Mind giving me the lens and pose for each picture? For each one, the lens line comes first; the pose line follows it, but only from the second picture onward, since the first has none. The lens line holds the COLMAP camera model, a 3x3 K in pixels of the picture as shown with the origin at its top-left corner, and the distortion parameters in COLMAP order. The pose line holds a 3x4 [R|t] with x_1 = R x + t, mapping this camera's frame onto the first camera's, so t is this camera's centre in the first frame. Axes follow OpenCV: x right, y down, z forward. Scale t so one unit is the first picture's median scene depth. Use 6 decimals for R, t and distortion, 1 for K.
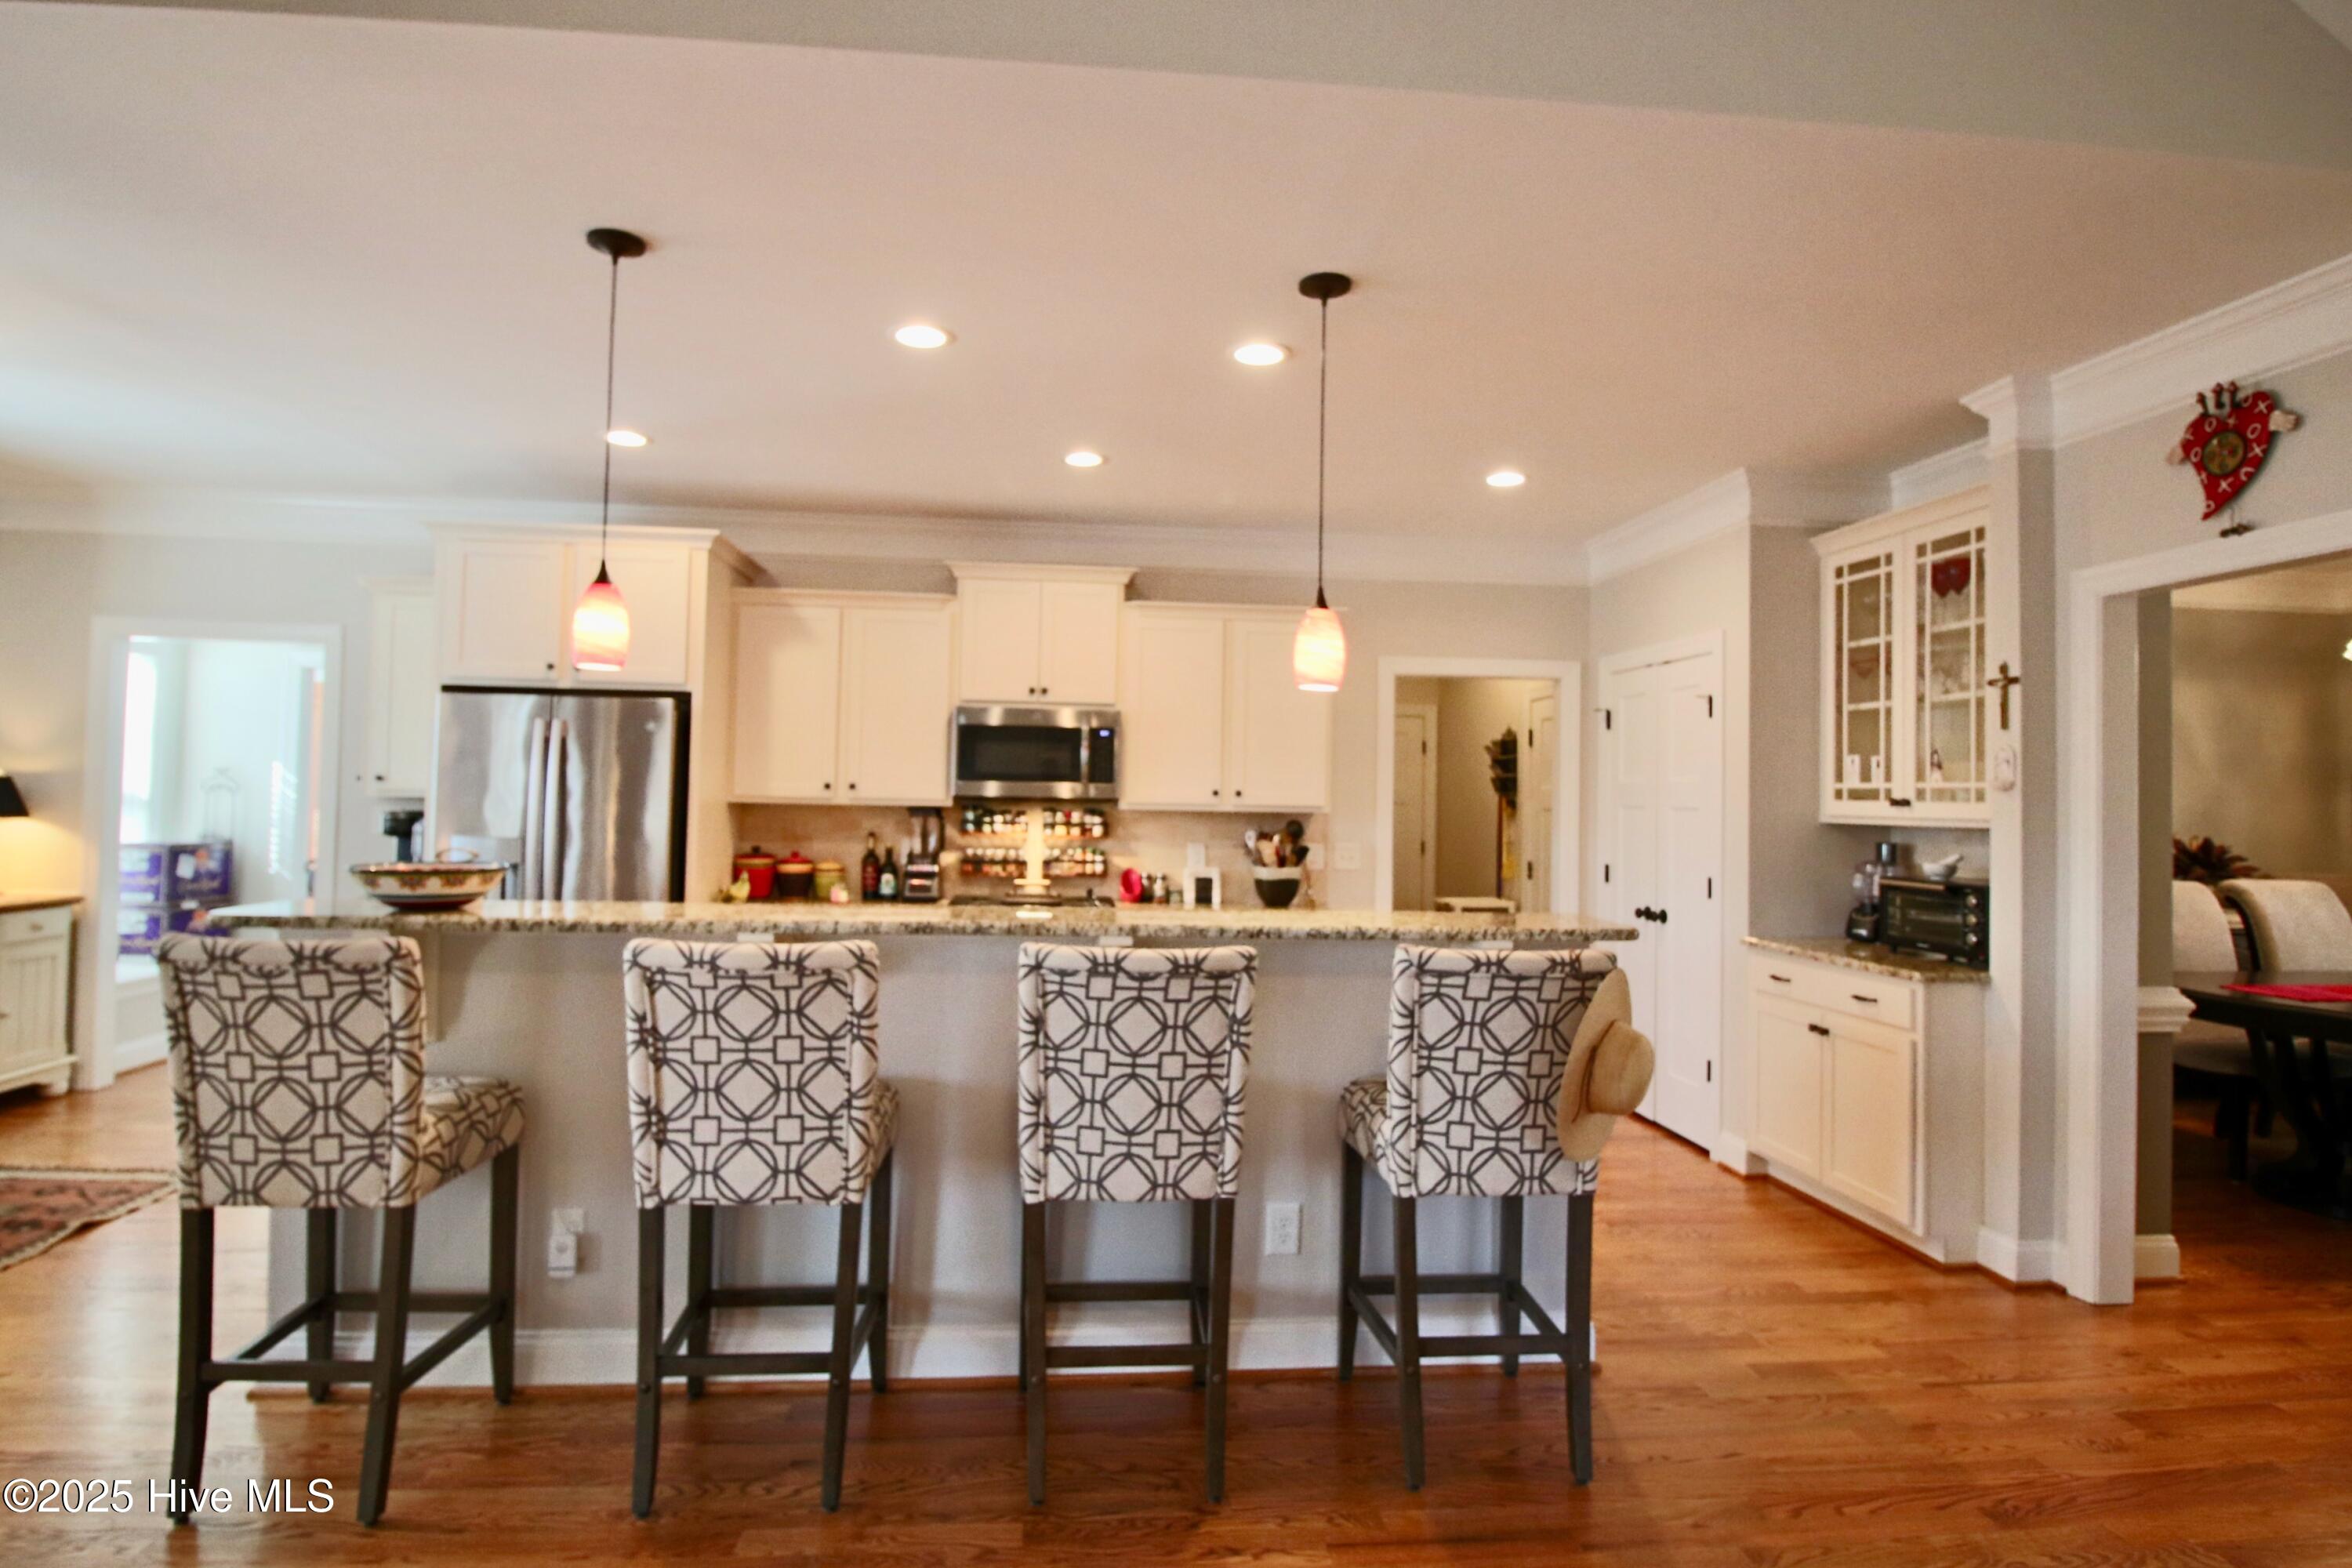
lens RADIAL K [[1202.9, 0, 1163.2], [0, 1202.9, 758.4], [0, 0, 1]] dist [0.001594, -0.015463]
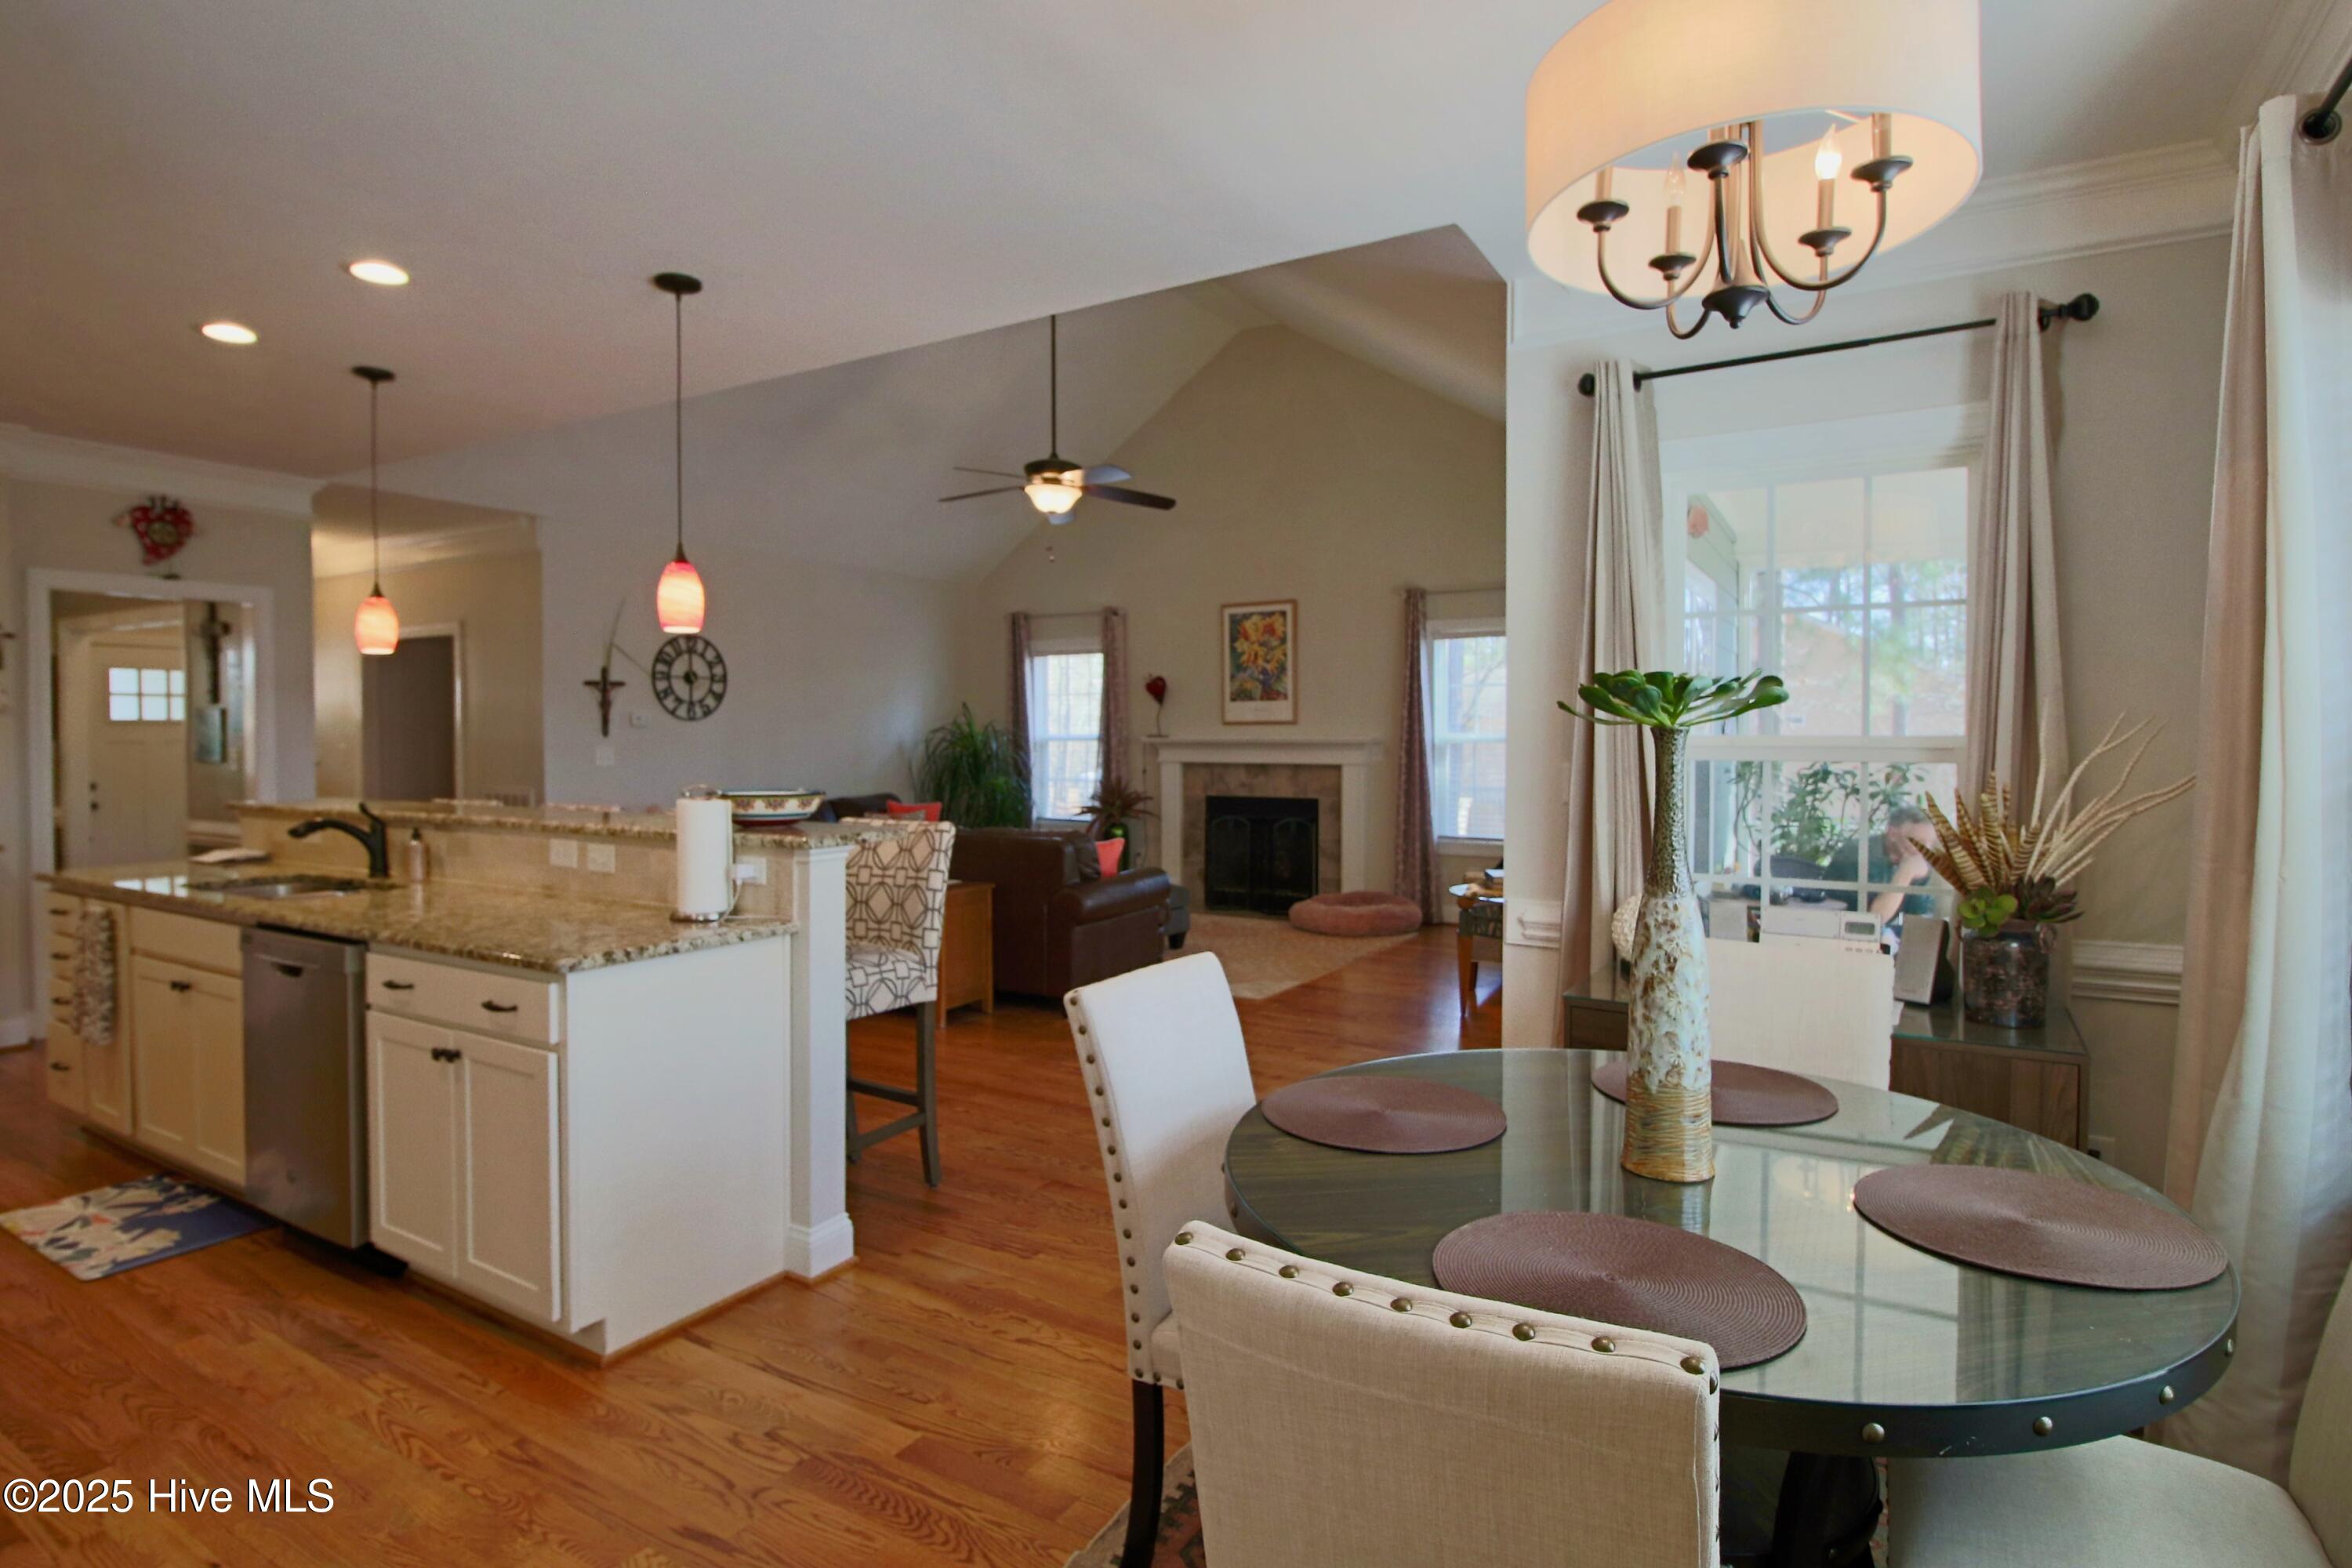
lens RADIAL K [[1202.9, 0, 1164.6], [0, 1202.9, 766.5], [0, 0, 1]] dist [0.001594, -0.015463]
pose [[-0.802708, -0.034816, 0.595355, -0.998545], [-0.035518, 0.999313, 0.010551, 0.022149], [-0.595313, -0.012677, -0.803394, 1.047544]]
